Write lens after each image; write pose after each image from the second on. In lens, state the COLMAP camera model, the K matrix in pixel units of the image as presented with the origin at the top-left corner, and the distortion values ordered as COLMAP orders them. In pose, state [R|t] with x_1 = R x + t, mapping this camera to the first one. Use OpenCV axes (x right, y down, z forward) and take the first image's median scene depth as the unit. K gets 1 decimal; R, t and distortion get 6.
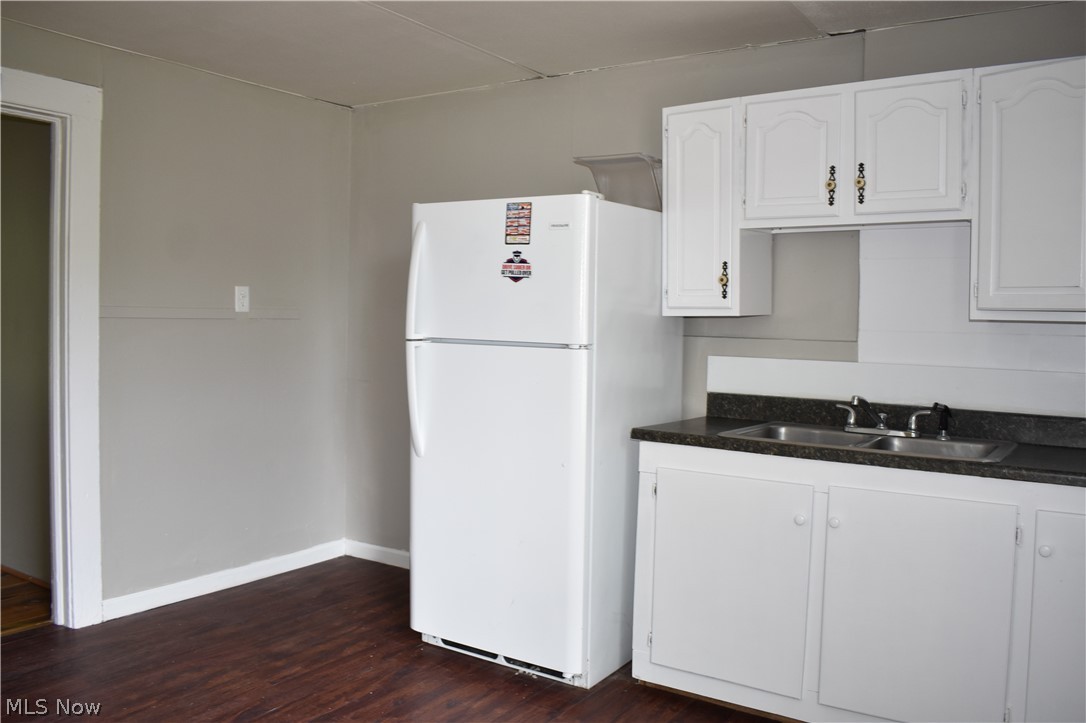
lens RADIAL K [[892.2, 0, 541.1], [0, 892.2, 357.5], [0, 0, 1]] dist [-0.078320, 0.022918]
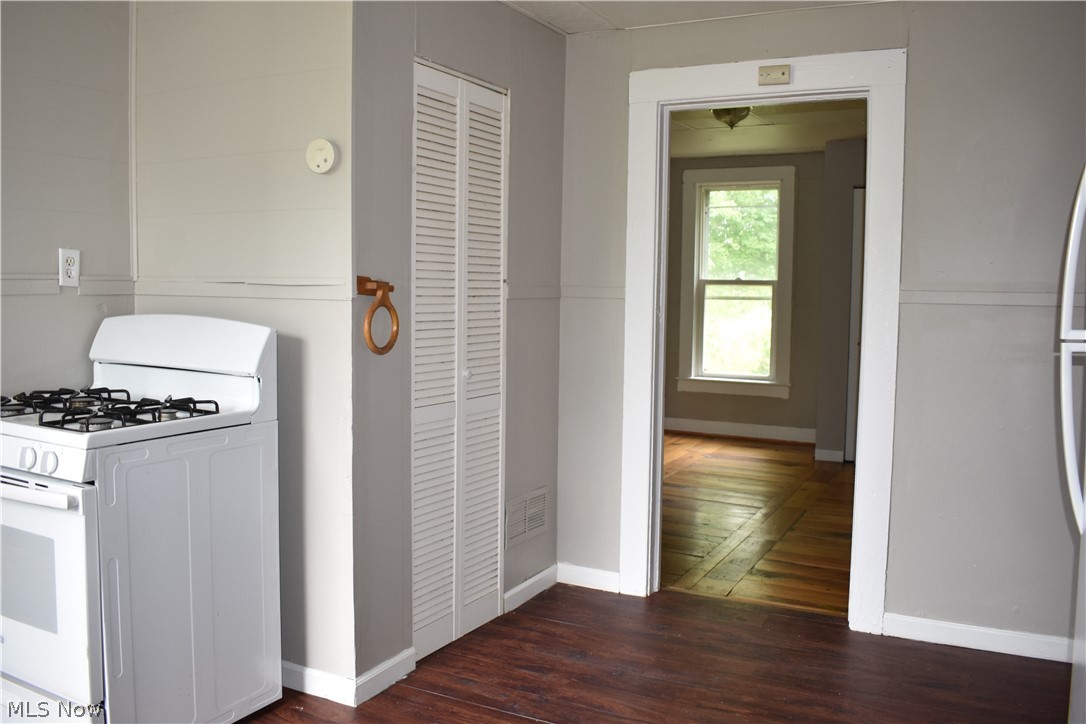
lens RADIAL K [[892.2, 0, 552.7], [0, 892.2, 356.3], [0, 0, 1]] dist [-0.078320, 0.022918]
pose [[0.138702, 0.061365, -0.988431, 0.395128], [-0.056631, 0.996937, 0.053946, -0.021751], [0.988714, 0.048493, 0.141752, 0.582338]]
